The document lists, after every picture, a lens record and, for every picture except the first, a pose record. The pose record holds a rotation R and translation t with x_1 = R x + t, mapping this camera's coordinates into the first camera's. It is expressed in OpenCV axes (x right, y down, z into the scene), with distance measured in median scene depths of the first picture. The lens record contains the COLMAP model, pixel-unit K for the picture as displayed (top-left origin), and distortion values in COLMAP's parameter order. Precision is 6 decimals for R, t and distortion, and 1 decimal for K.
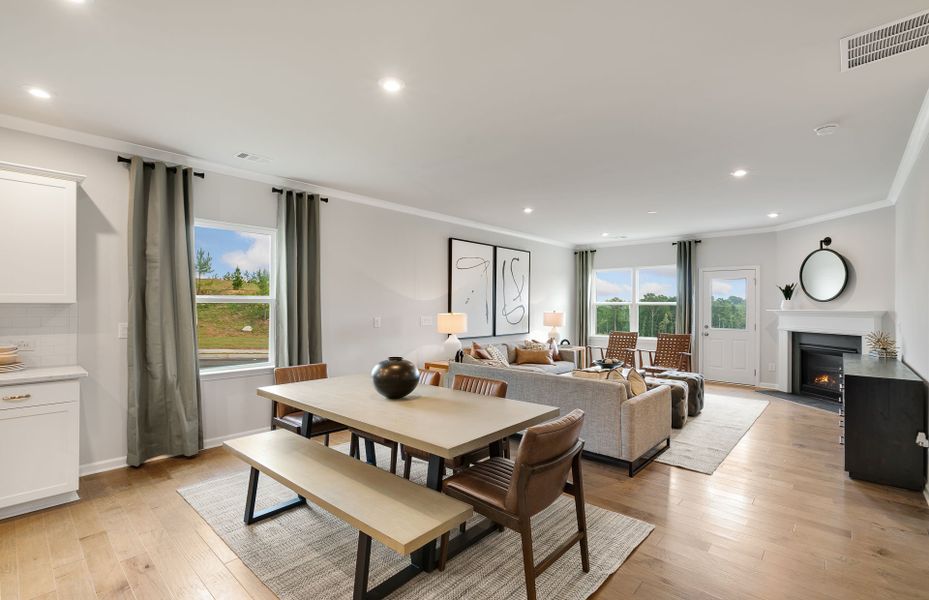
lens RADIAL K [[420.7, 0, 464.5], [0, 420.7, 300.0], [0, 0, 1]] dist [0.000485, 0.000128]
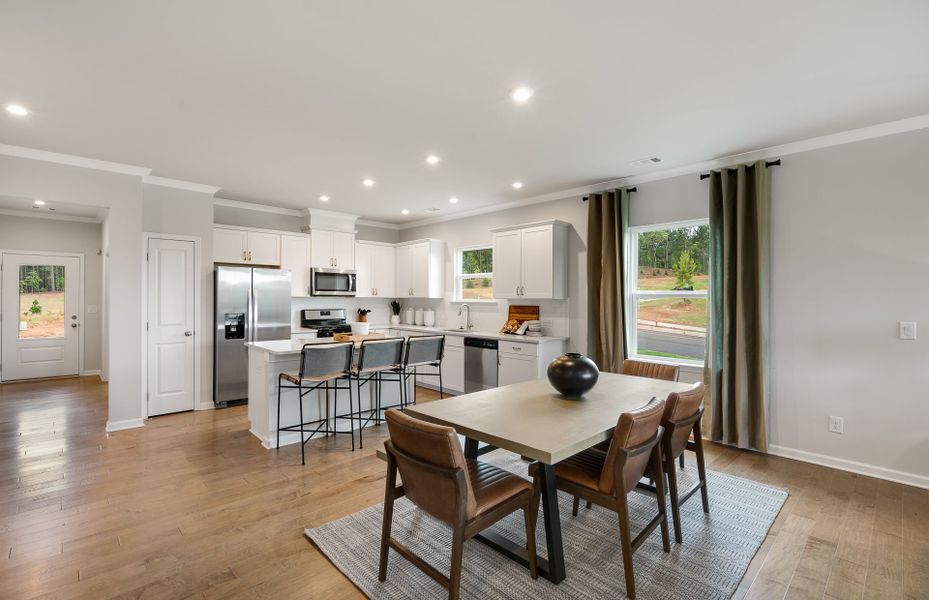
lens RADIAL K [[426.1, 0, 462.2], [0, 426.1, 302.3], [0, 0, 1]] dist [-0.003649, -0.000259]
pose [[-0.070992, 0.007001, -0.997452, 0.344246], [0.007510, 0.999951, 0.006484, 0.004047], [0.997449, -0.007031, -0.071041, 0.345451]]
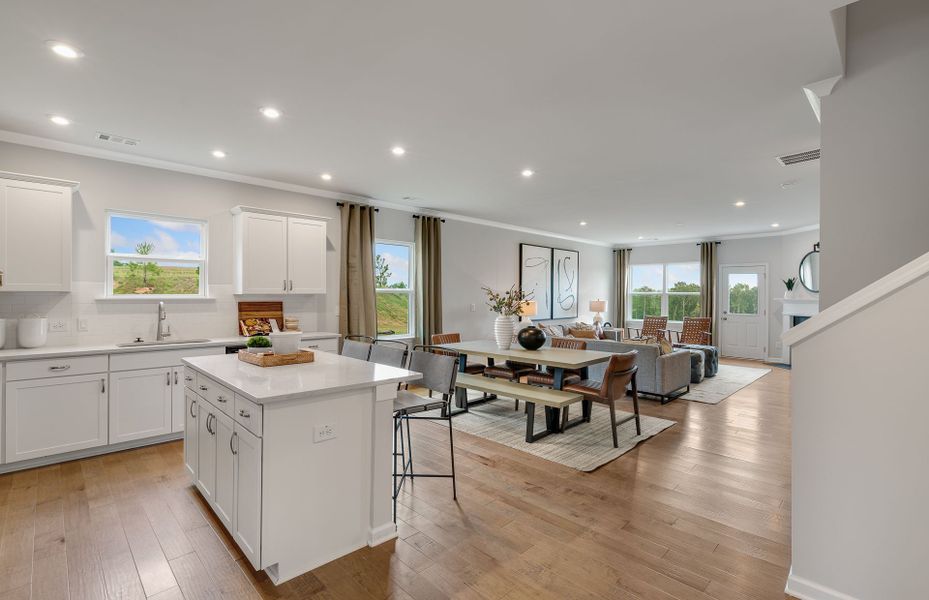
lens RADIAL K [[424.3, 0, 466.5], [0, 424.3, 292.1], [0, 0, 1]] dist [0.000171, 0.000066]
pose [[0.998618, 0.000671, -0.052557, -0.123302], [-0.000303, 0.999975, 0.007028, -0.004782], [0.052560, -0.007002, 0.998593, -0.302435]]
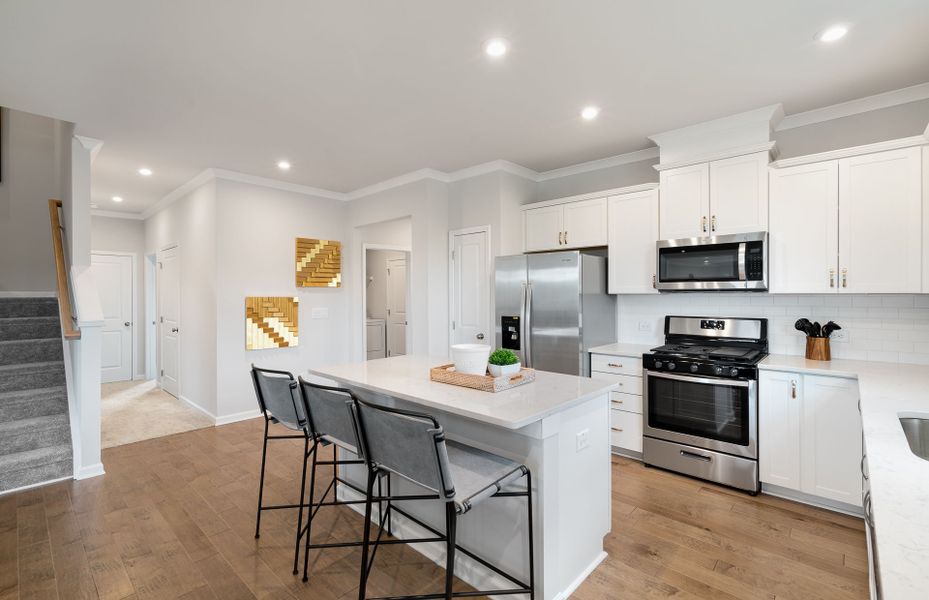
lens RADIAL K [[420.7, 0, 464.5], [0, 420.7, 300.0], [0, 0, 1]] dist [0.000485, 0.000128]
pose [[-0.999949, -0.008189, 0.005993, -0.322487], [-0.008277, 0.999858, -0.014693, 0.013370], [-0.005872, -0.014742, -0.999874, 0.461631]]
